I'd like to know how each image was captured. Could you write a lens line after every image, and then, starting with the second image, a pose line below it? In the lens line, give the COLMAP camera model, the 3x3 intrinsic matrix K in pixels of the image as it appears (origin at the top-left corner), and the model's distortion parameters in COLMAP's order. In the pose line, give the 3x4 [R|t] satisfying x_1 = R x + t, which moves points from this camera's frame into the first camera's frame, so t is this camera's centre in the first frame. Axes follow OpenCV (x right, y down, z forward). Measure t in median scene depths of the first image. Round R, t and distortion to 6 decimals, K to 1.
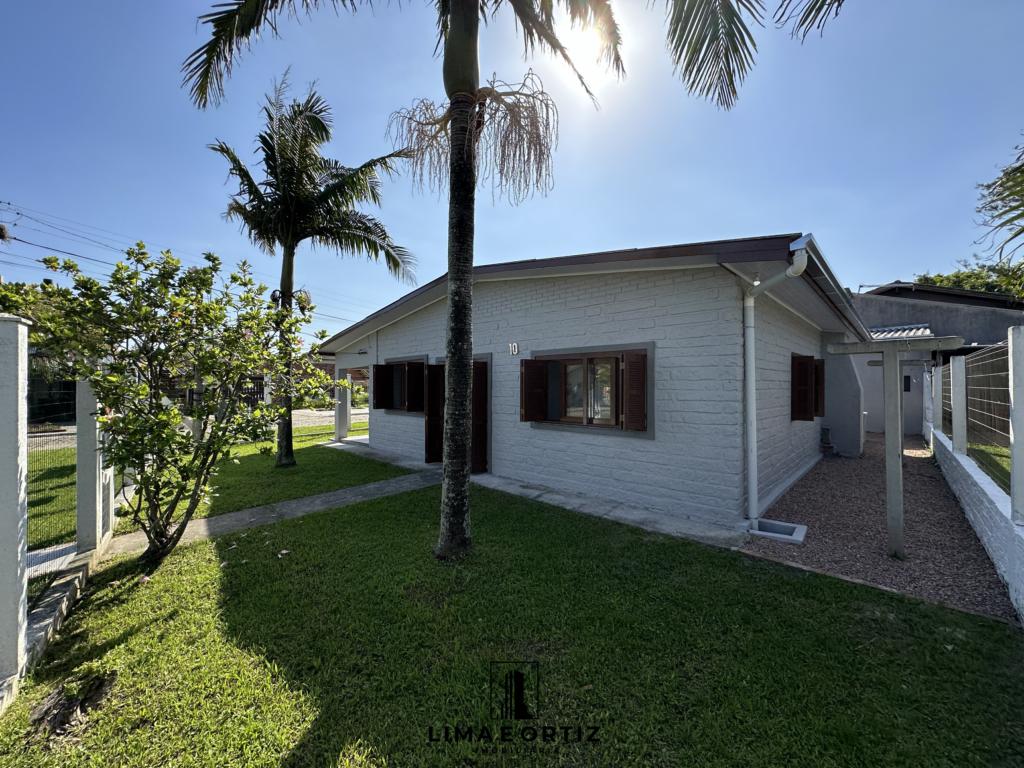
lens RADIAL K [[405.9, 0, 515.8], [0, 405.9, 381.4], [0, 0, 1]] dist [-0.012088, 0.001236]
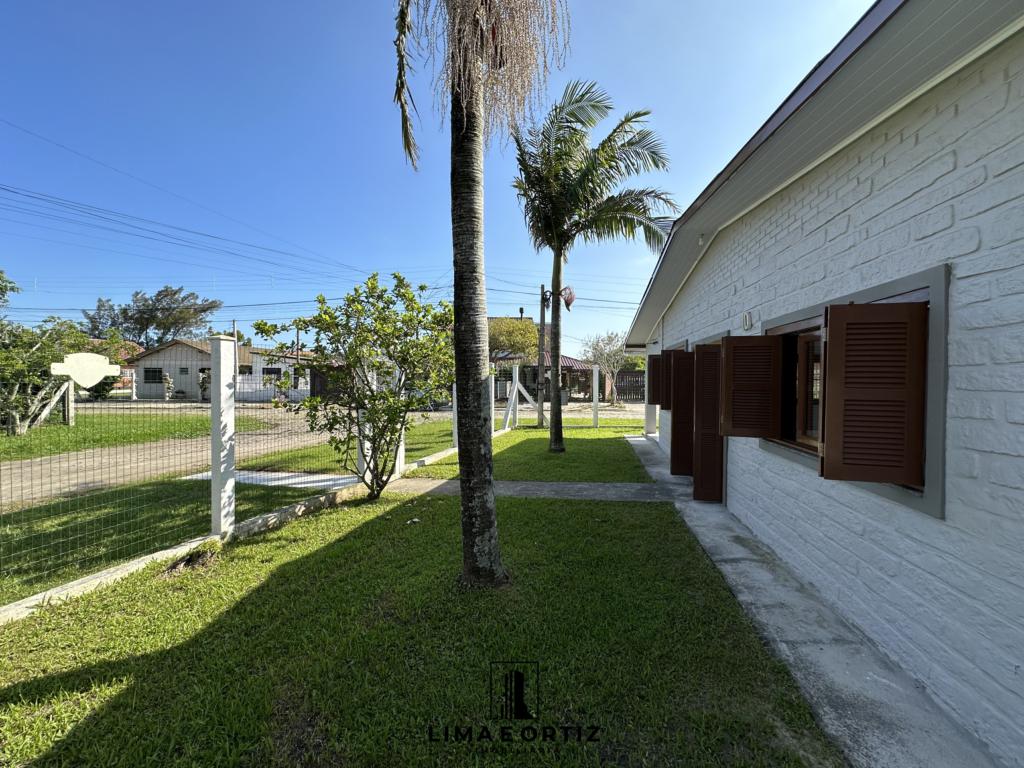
lens RADIAL K [[405.9, 0, 516.1], [0, 405.9, 385.2], [0, 0, 1]] dist [-0.012088, 0.001236]
pose [[0.569963, 0.019061, -0.821449, 0.387617], [0.000976, 0.999714, 0.023874, 0.005549], [0.821670, -0.014409, 0.569781, 0.416123]]
